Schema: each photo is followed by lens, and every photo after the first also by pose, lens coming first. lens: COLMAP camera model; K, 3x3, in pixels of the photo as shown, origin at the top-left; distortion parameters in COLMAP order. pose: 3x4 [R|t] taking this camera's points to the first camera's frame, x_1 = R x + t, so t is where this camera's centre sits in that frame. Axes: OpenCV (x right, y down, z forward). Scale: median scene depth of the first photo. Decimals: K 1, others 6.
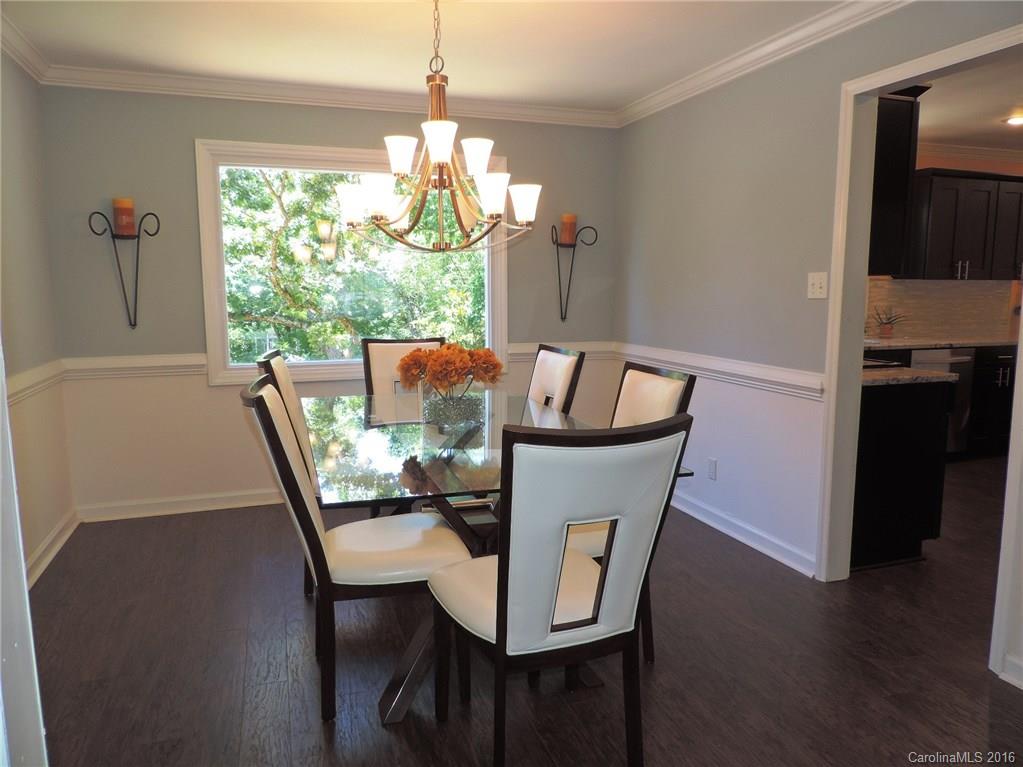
lens RADIAL K [[727.5, 0, 514.1], [0, 727.5, 383.9], [0, 0, 1]] dist [-0.017607, 0.000369]
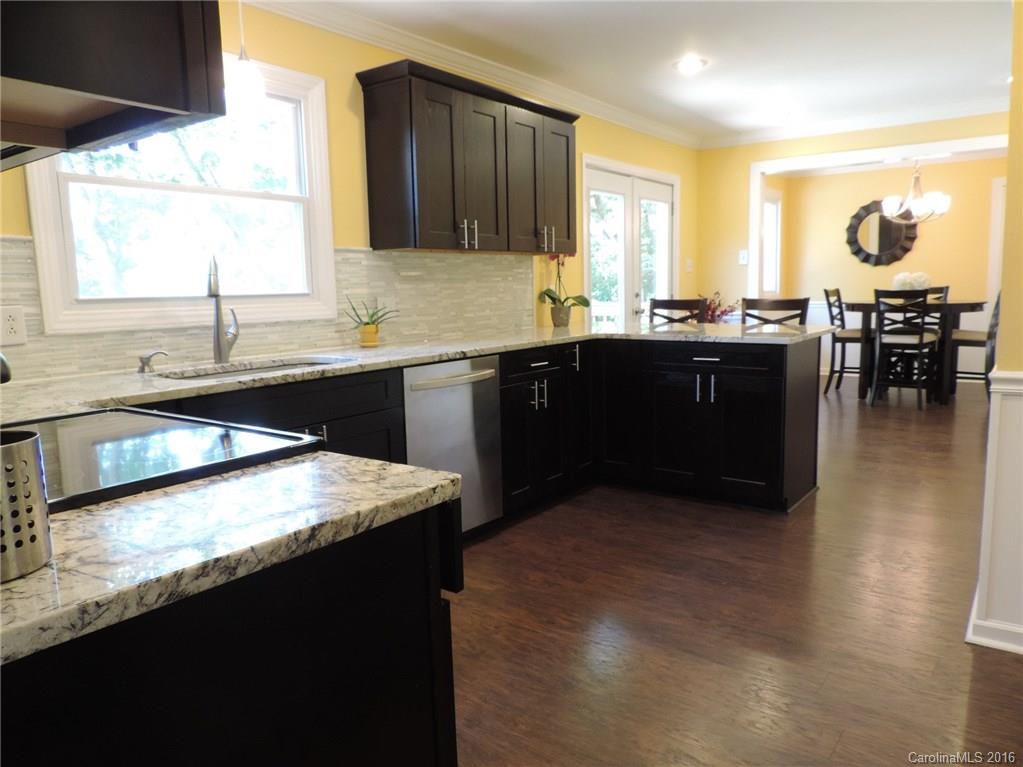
lens RADIAL K [[727.5, 0, 518.3], [0, 727.5, 378.5], [0, 0, 1]] dist [-0.017607, 0.000369]
pose [[0.829910, -0.090296, 0.550541, 0.280327], [0.095594, 0.995237, 0.019129, -0.037338], [-0.549646, 0.036753, 0.834589, 0.428153]]
